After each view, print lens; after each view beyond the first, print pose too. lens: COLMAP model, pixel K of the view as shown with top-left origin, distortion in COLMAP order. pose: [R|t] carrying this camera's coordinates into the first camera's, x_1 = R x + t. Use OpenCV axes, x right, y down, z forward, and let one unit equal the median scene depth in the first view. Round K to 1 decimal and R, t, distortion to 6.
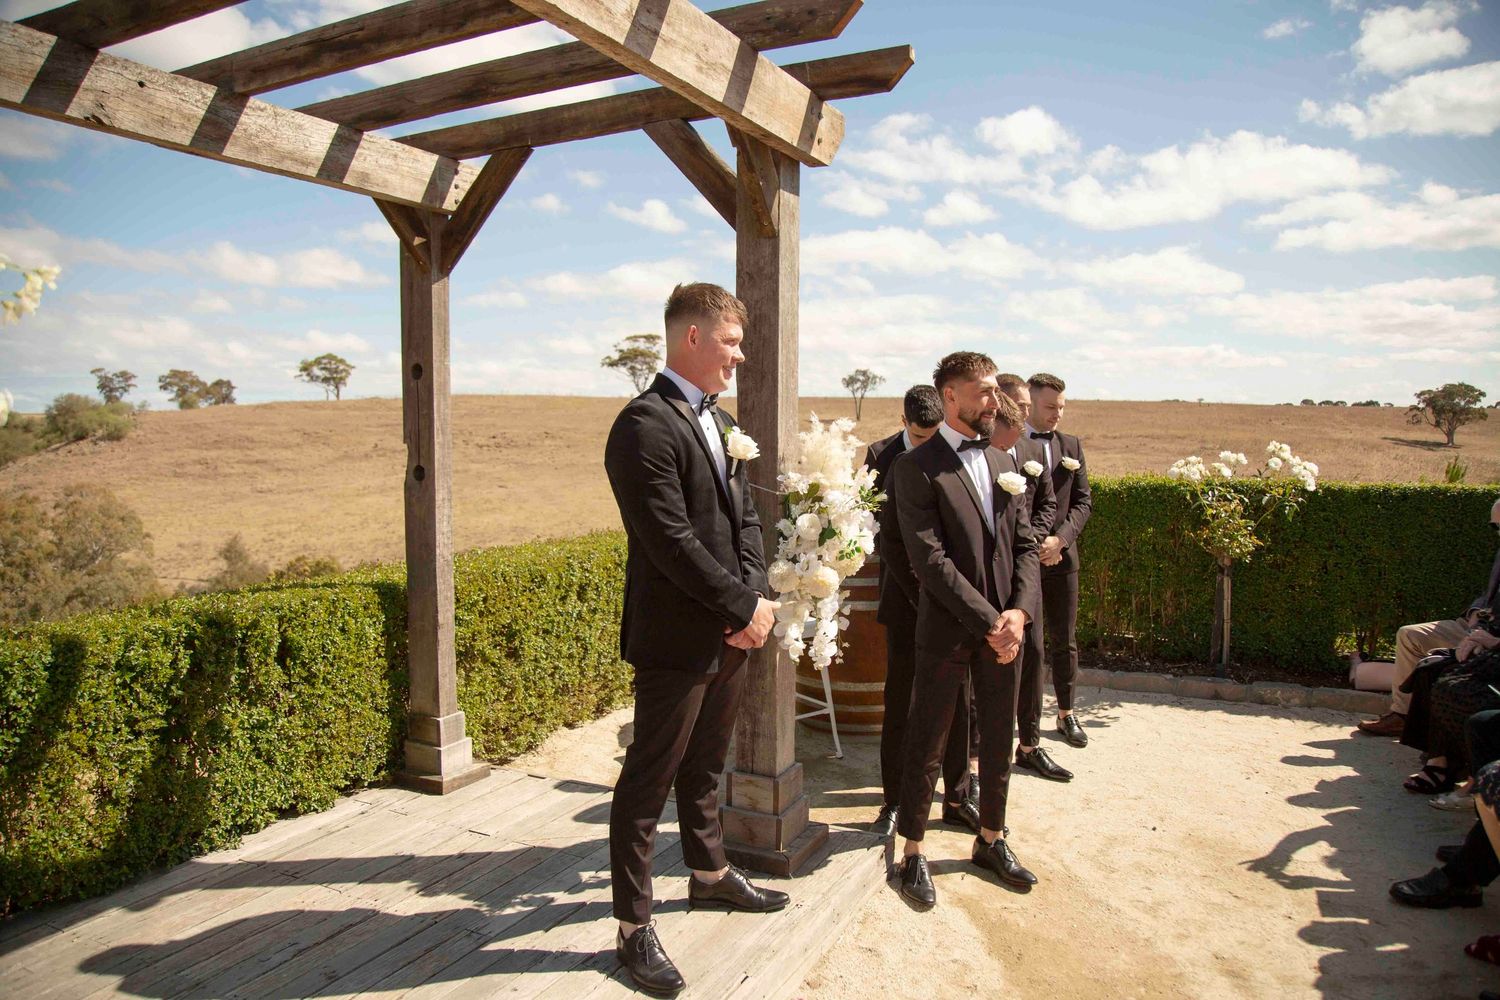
lens RADIAL K [[1037.7, 0, 750.0], [0, 1037.7, 500.0], [0, 0, 1]] dist [-0.161097, 0.128341]
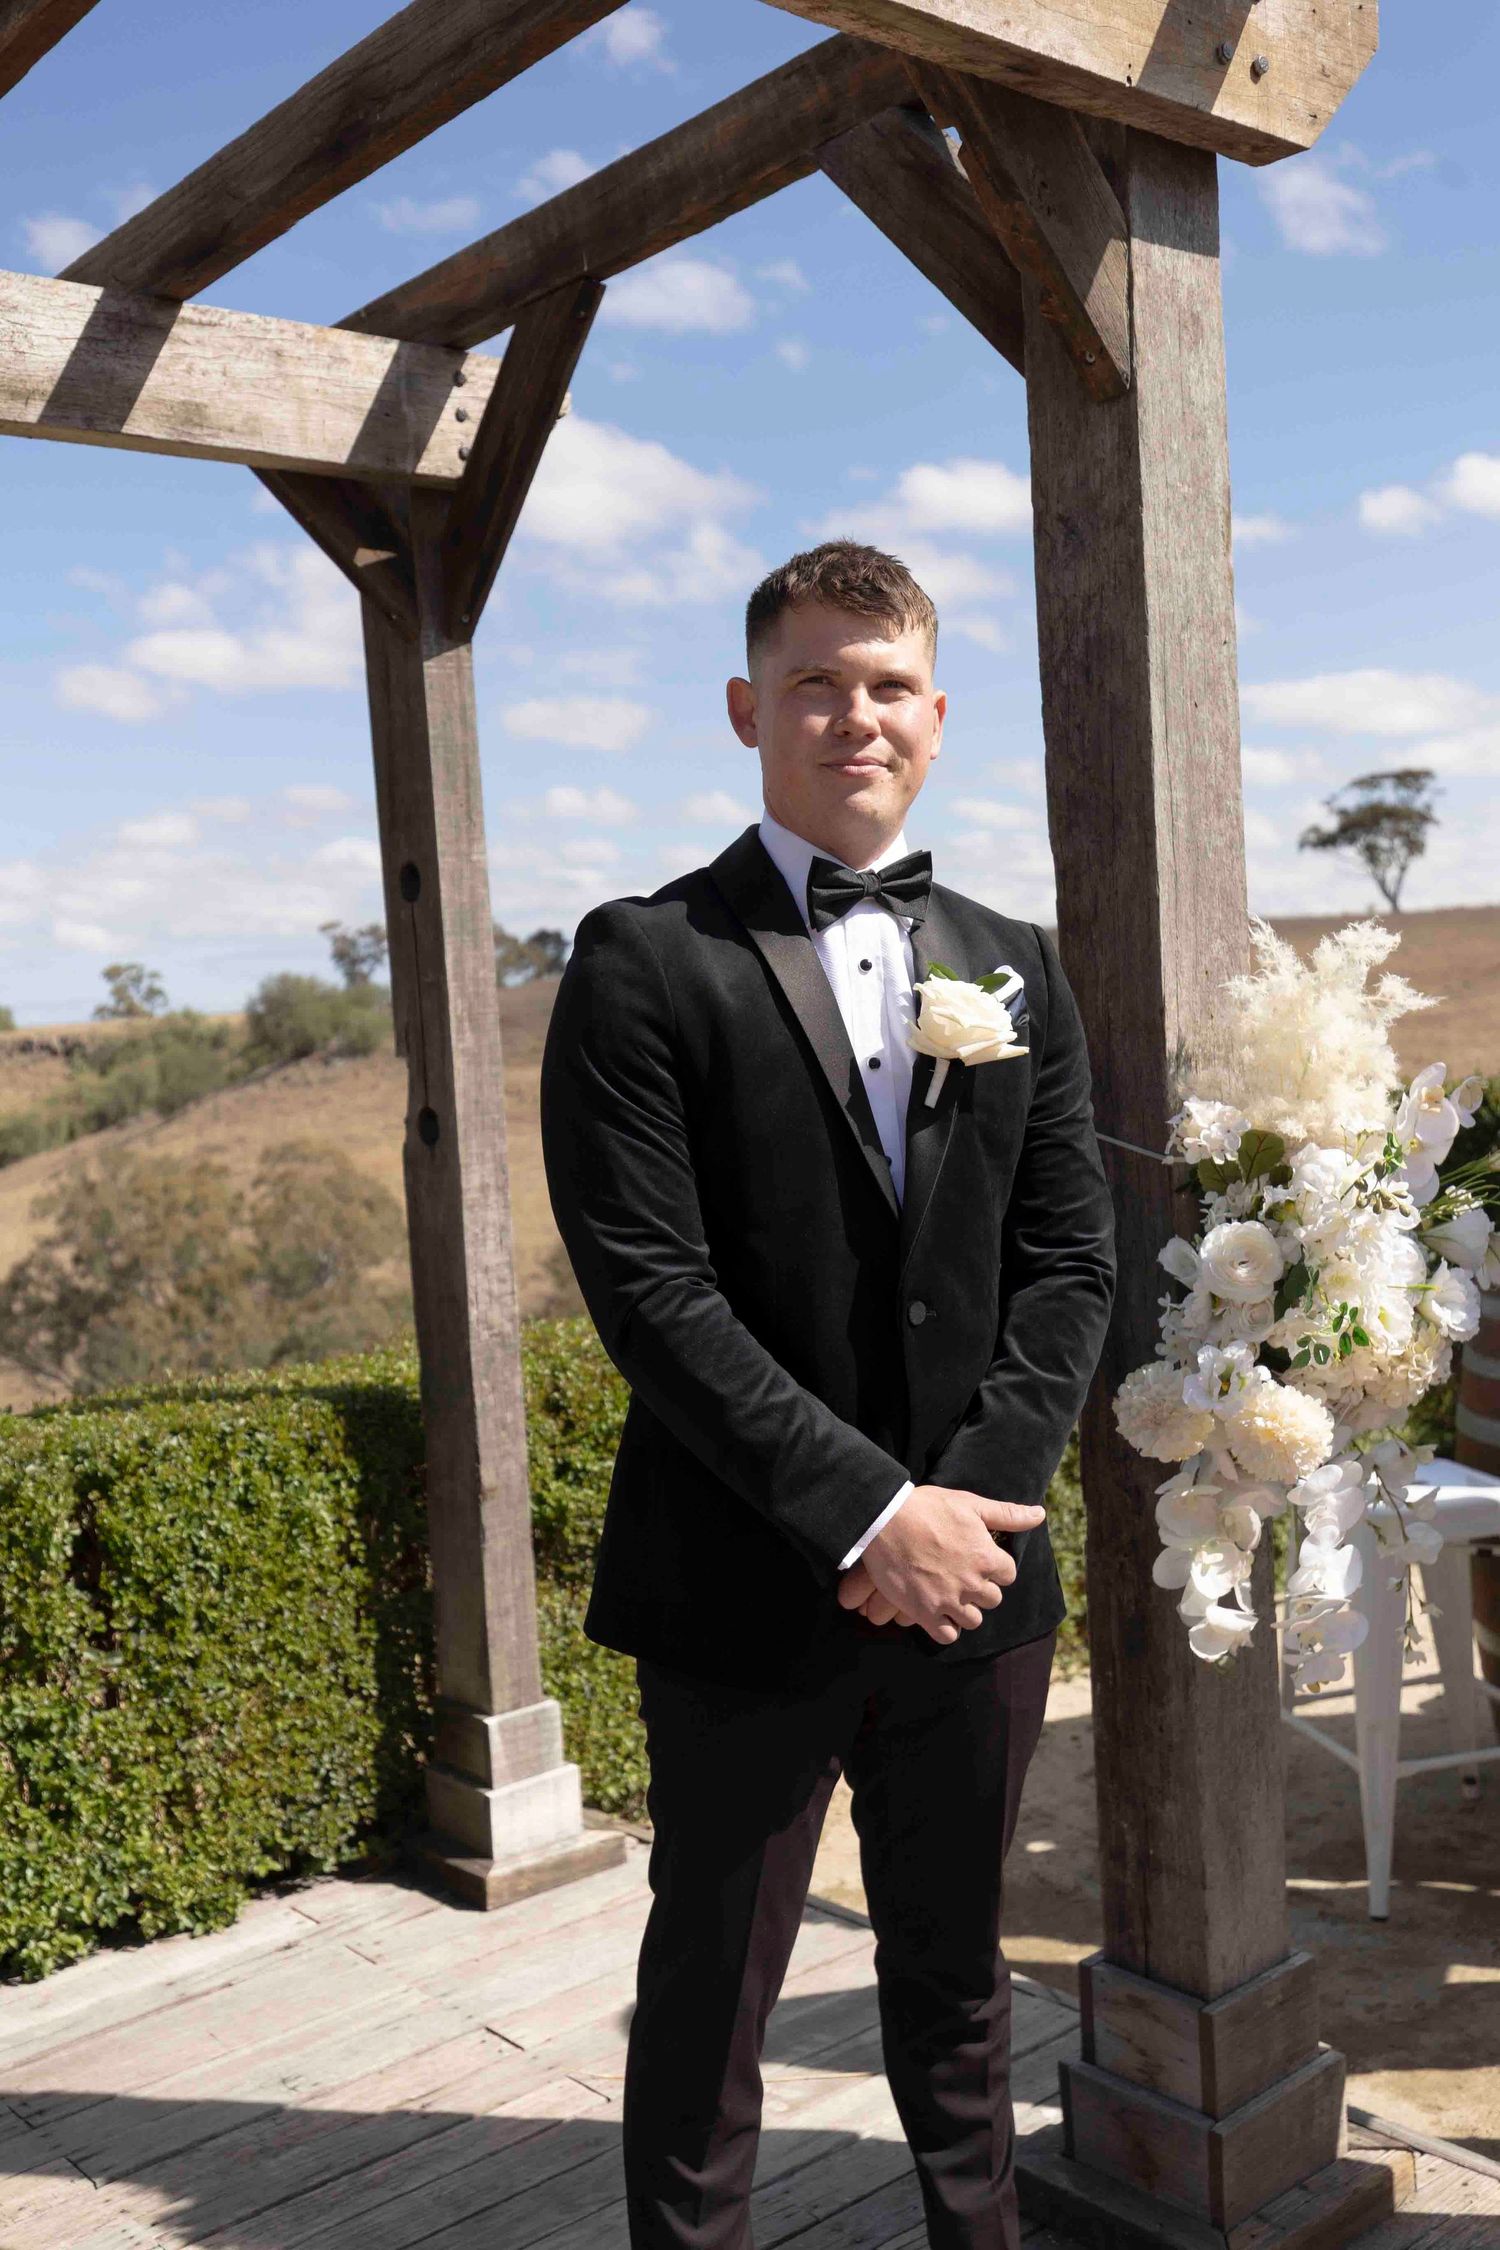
lens RADIAL K [[2161.7, 0, 749.1], [0, 2161.7, 1156.0], [0, 0, 1]] dist [-0.006549, 0.000986]
pose [[0.918782, -0.028565, -0.393729, 0.151695], [0.031407, 0.999506, 0.000773, -0.010997], [0.393513, -0.013076, 0.919226, 0.254081]]
